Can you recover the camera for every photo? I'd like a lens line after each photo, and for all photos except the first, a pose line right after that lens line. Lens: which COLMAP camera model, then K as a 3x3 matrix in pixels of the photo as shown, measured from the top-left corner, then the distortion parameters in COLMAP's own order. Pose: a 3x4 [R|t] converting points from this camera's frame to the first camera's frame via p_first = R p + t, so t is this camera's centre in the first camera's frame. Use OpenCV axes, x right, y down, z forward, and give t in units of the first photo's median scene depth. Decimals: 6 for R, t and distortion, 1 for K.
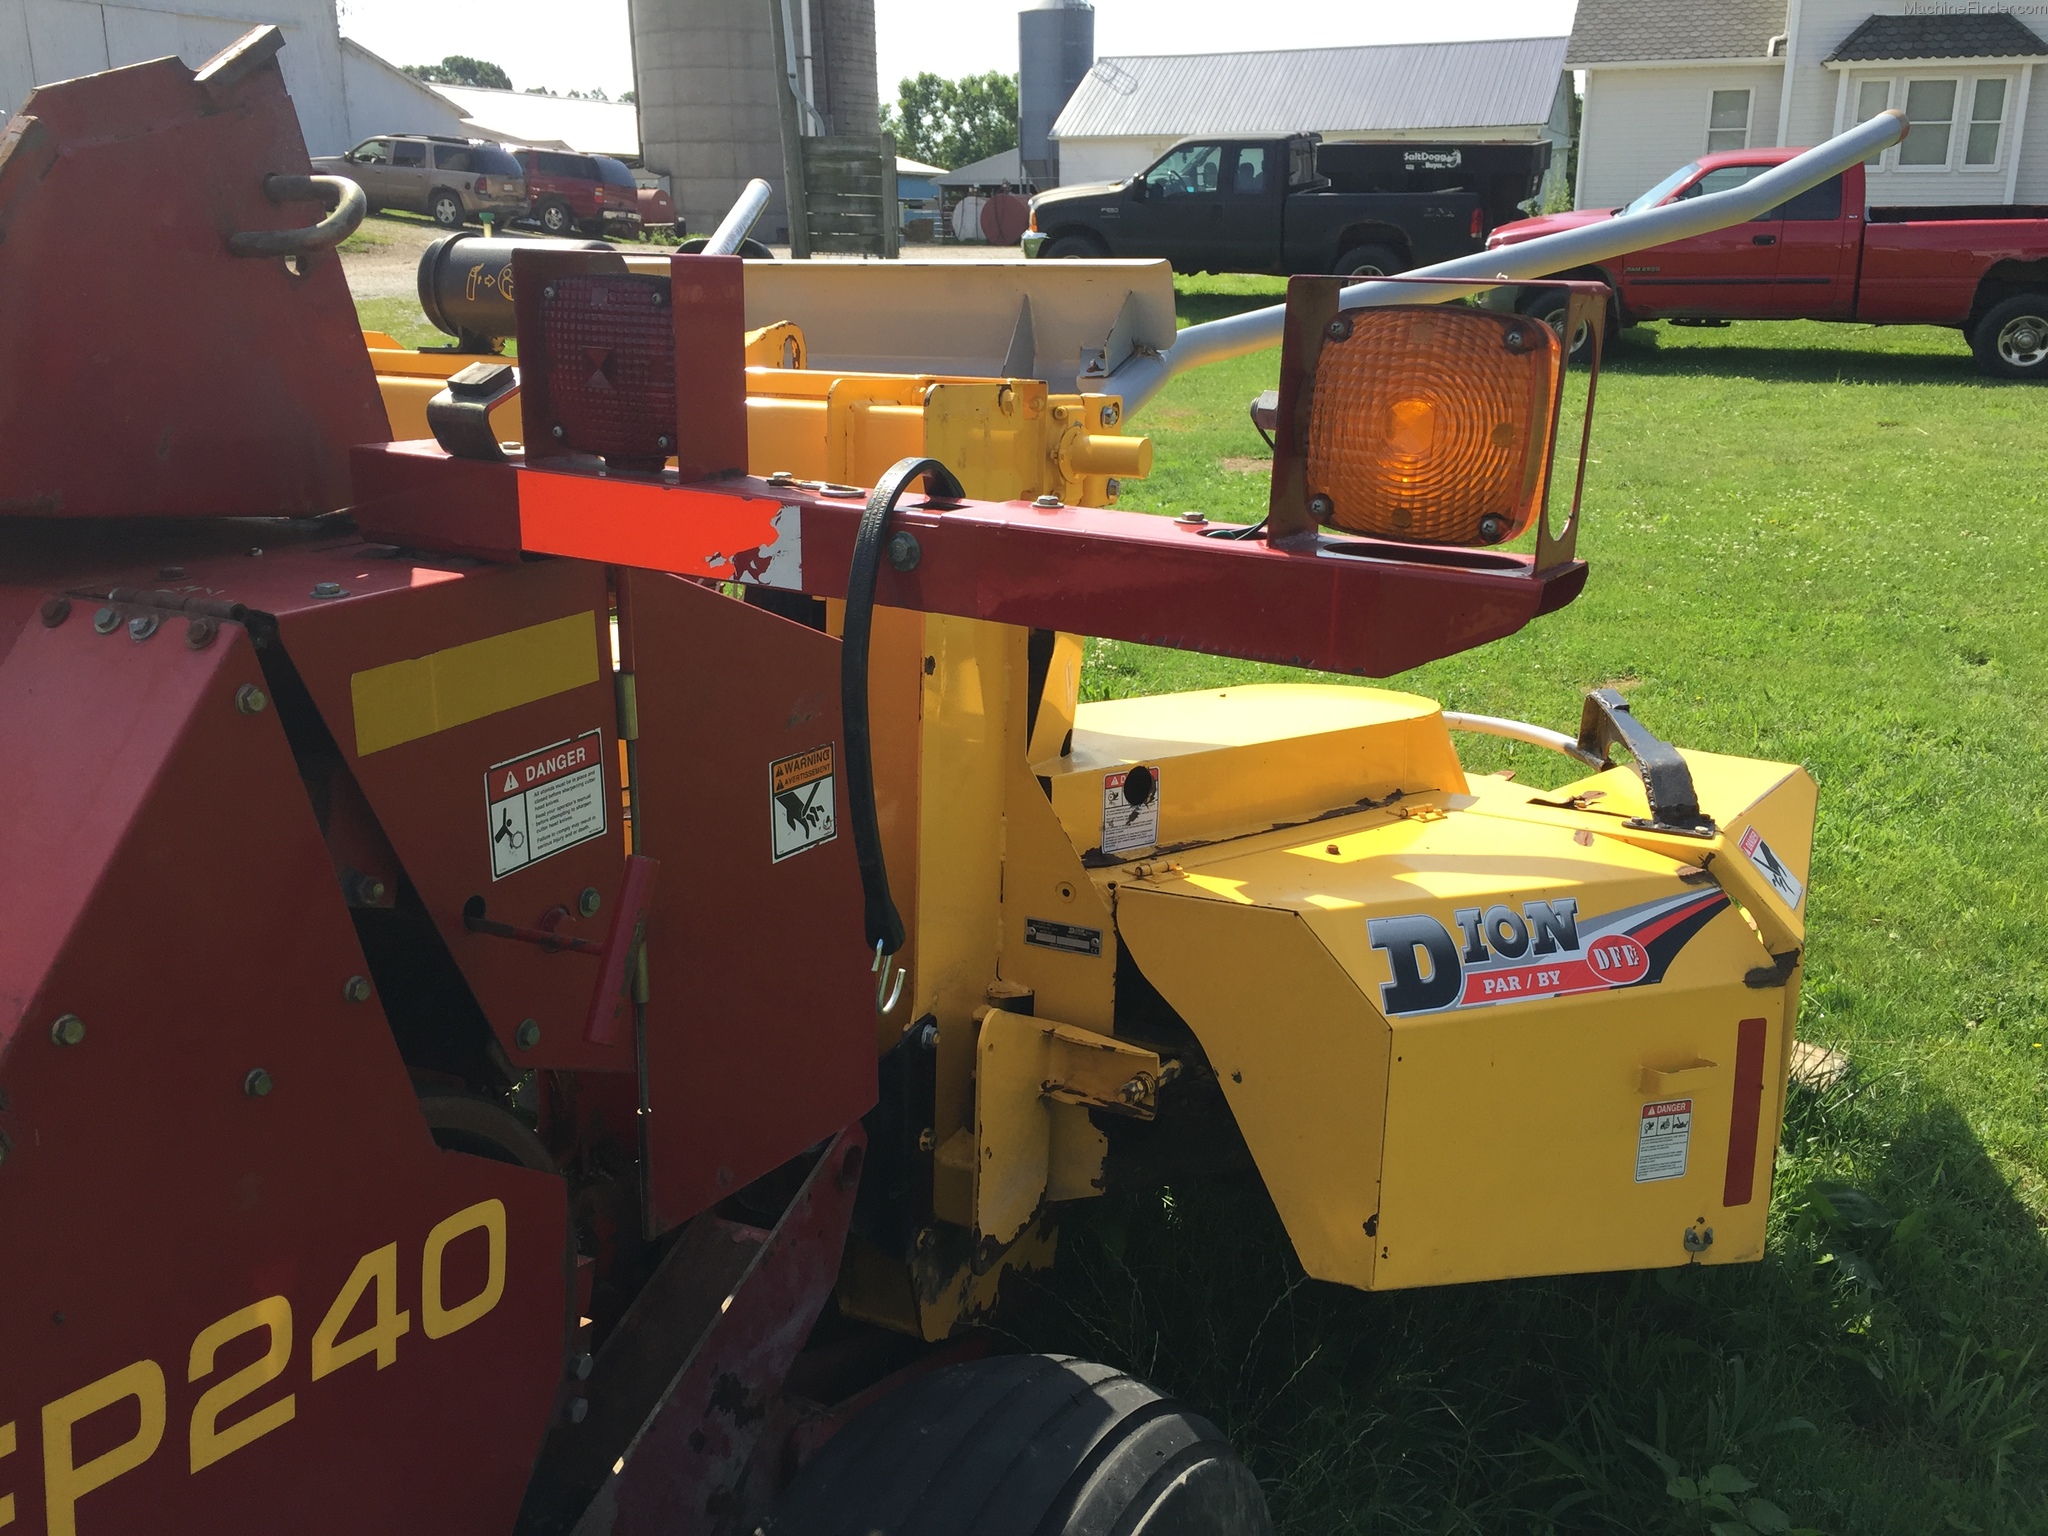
lens RADIAL K [[1770.1, 0, 996.4], [0, 1770.1, 772.6], [0, 0, 1]] dist [0.065517, -0.095380]
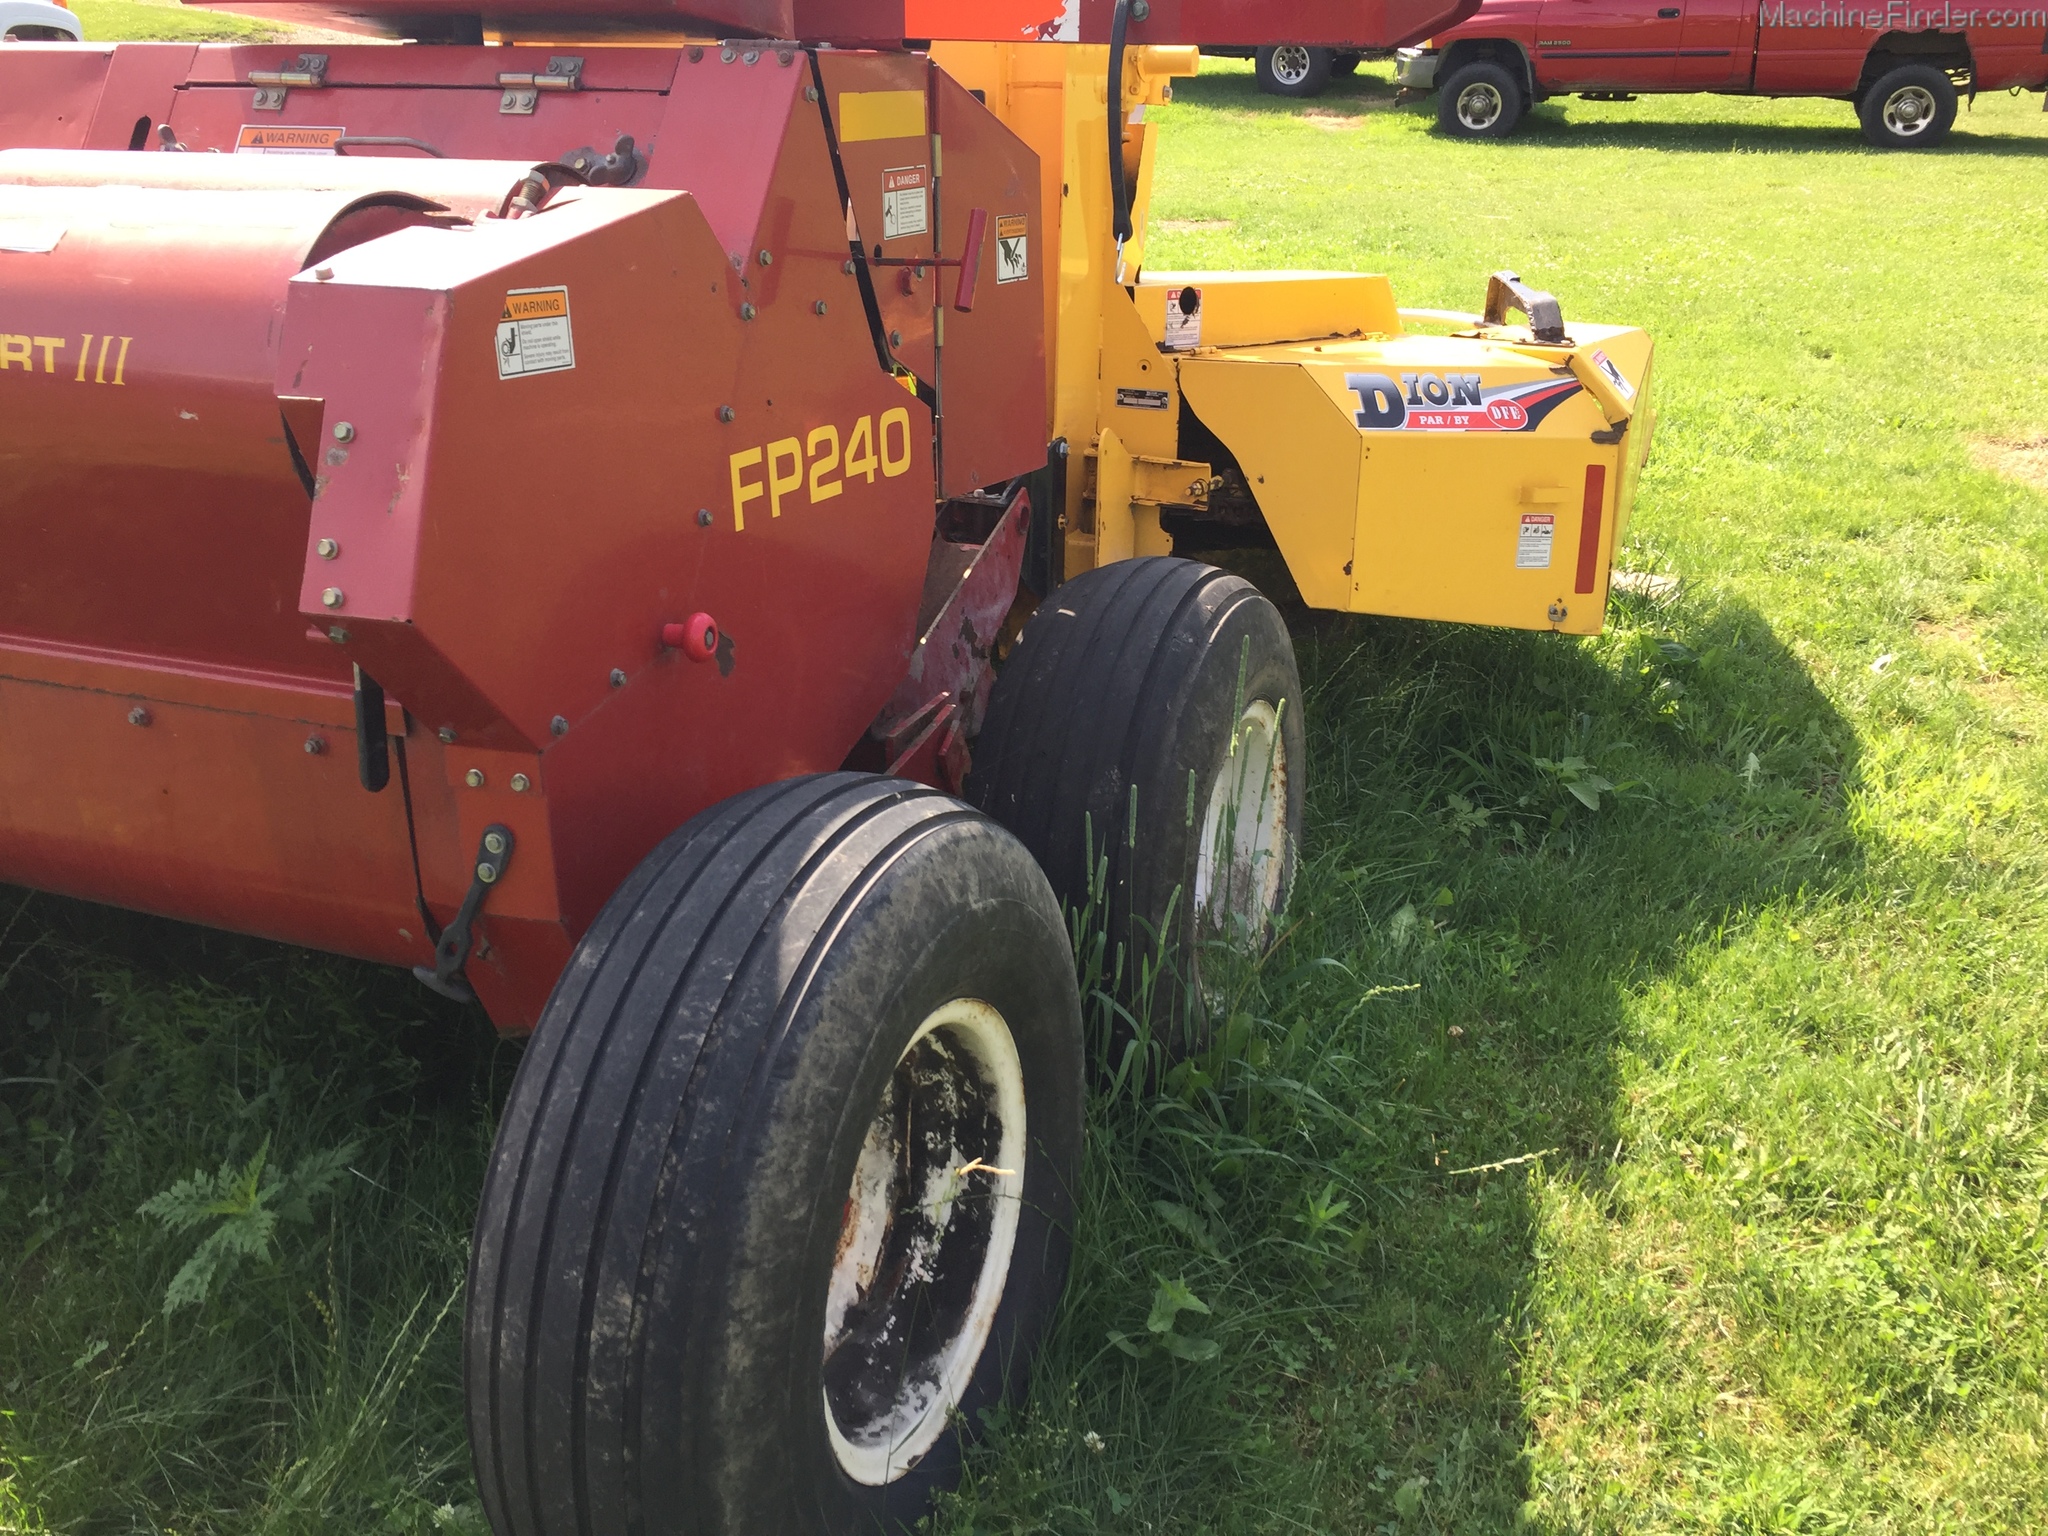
lens RADIAL K [[1742.2, 0, 1024.0], [0, 1742.2, 768.0], [0, 0, 1]] dist [0.064227, -0.101335]
pose [[0.998096, -0.030565, 0.053581, -0.144678], [0.024674, 0.993915, 0.107347, 0.231997], [-0.056536, -0.105820, 0.992777, -0.471682]]
